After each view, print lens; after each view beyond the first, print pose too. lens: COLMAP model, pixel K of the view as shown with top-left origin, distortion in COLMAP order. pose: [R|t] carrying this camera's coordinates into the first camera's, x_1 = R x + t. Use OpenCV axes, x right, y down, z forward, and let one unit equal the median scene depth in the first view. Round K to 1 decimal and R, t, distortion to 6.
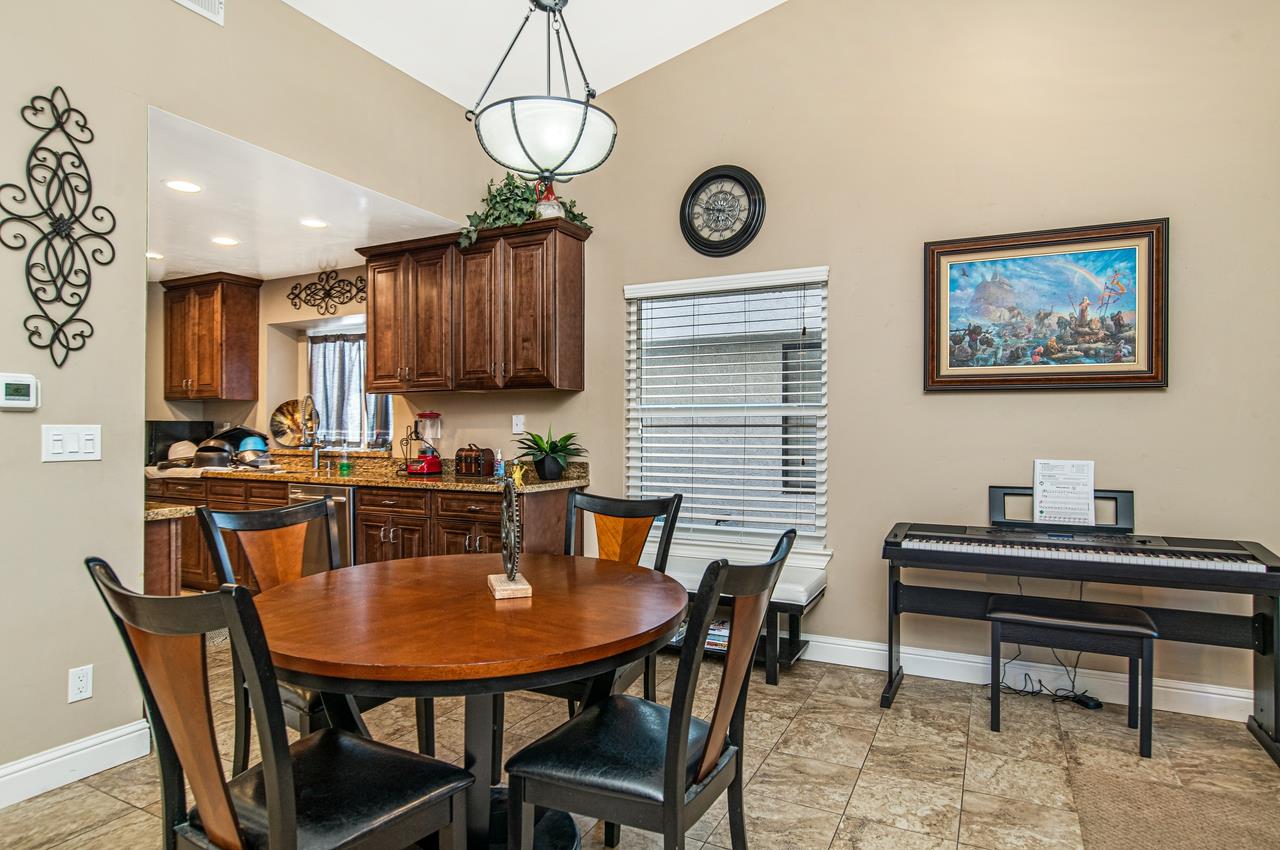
lens RADIAL K [[710.0, 0, 640.1], [0, 710.0, 430.3], [0, 0, 1]] dist [-0.043572, 0.032219]
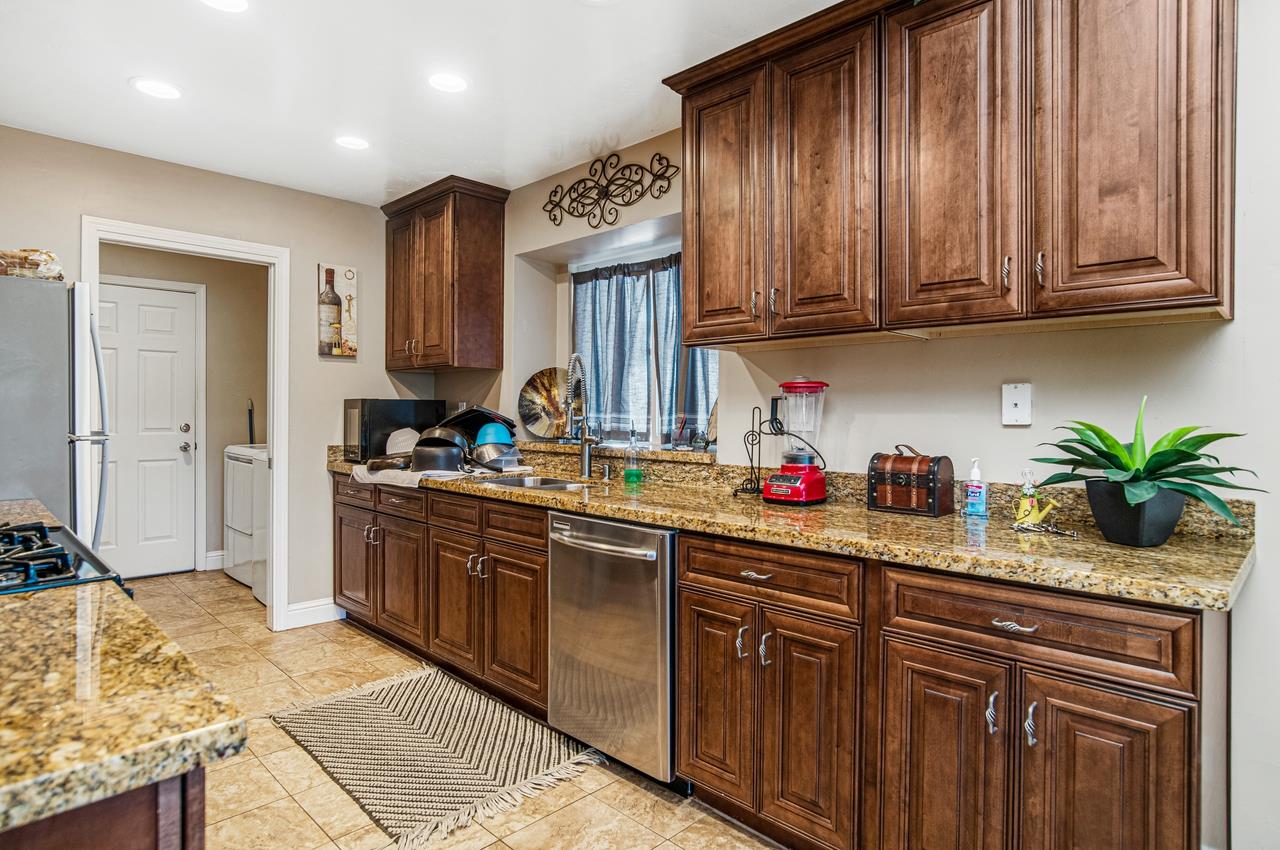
lens RADIAL K [[661.4, 0, 640.2], [0, 661.4, 412.4], [0, 0, 1]] dist [-0.042627, 0.021543]
pose [[0.954545, 0.004401, -0.298034, -0.247162], [-0.004325, 0.999990, 0.000915, -0.002340], [0.298035, 0.000416, 0.954555, 0.470970]]
